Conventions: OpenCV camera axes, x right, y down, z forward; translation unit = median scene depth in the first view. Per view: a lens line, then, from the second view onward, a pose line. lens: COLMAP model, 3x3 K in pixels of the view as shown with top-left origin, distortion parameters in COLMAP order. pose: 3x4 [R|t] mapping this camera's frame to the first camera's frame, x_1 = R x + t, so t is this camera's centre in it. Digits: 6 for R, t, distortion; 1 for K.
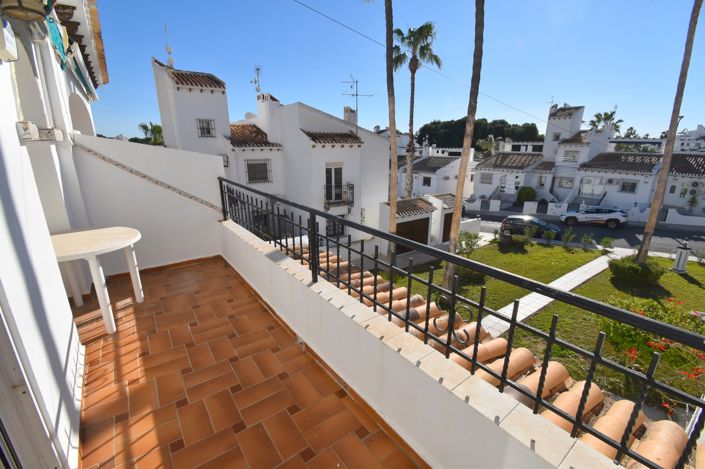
lens RADIAL K [[307.9, 0, 355.1], [0, 307.9, 235.8], [0, 0, 1]] dist [0.017429, -0.023119]
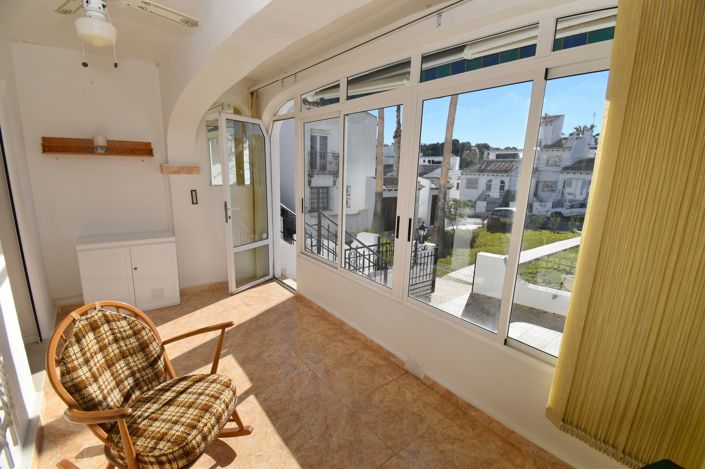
lens RADIAL K [[310.4, 0, 355.1], [0, 310.4, 237.0], [0, 0, 1]] dist [0.003517, 0.000264]
pose [[0.998936, 0.016347, 0.043132, 0.003506], [-0.012983, 0.996936, -0.077133, 0.083548], [-0.044261, 0.076491, 0.996087, 0.023285]]
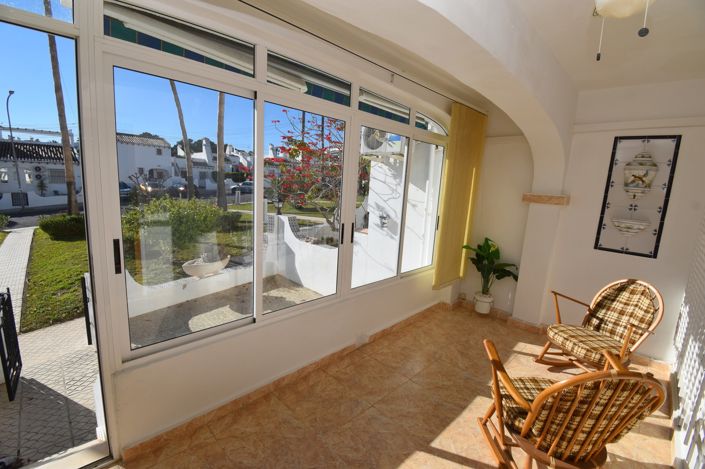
lens RADIAL K [[307.9, 0, 355.1], [0, 307.9, 235.8], [0, 0, 1]] dist [0.017429, -0.023119]
pose [[-0.150238, -0.179797, 0.972163, -0.063761], [0.231856, 0.949493, 0.211436, 0.058874], [-0.961078, 0.257168, -0.100963, 0.104402]]
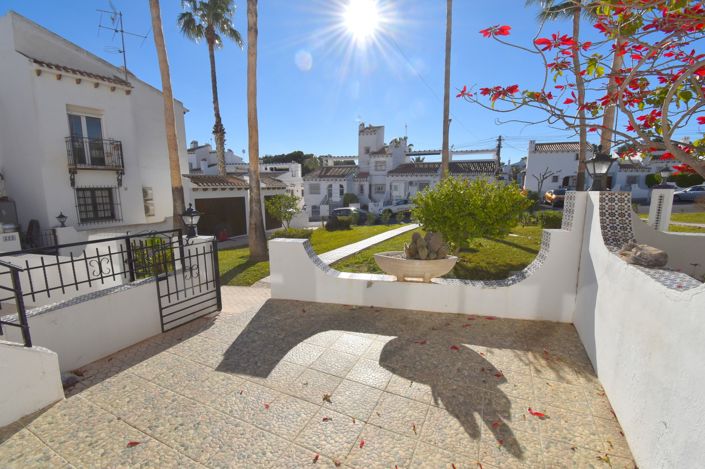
lens RADIAL K [[307.9, 0, 355.1], [0, 307.9, 235.8], [0, 0, 1]] dist [0.017429, -0.023119]
pose [[0.877161, -0.079380, 0.473590, 0.056295], [0.138962, 0.986005, -0.092111, 0.092528], [-0.459650, 0.146608, 0.875915, 0.080738]]
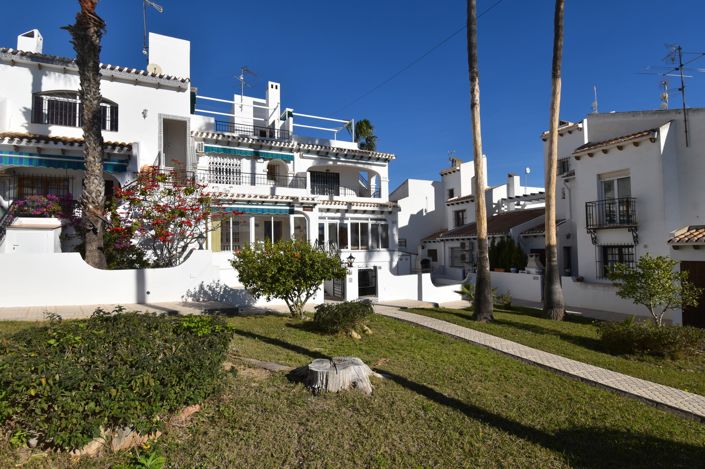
lens RADIAL K [[368.0, 0, 352.5], [0, 368.0, 234.5], [0, 0, 1]] dist [0.000057, -0.000001]
pose [[-0.146507, -0.036927, -0.988520, 0.430388], [-0.267505, 0.963550, 0.003652, 0.034499], [0.952353, 0.264969, -0.151045, 0.282205]]
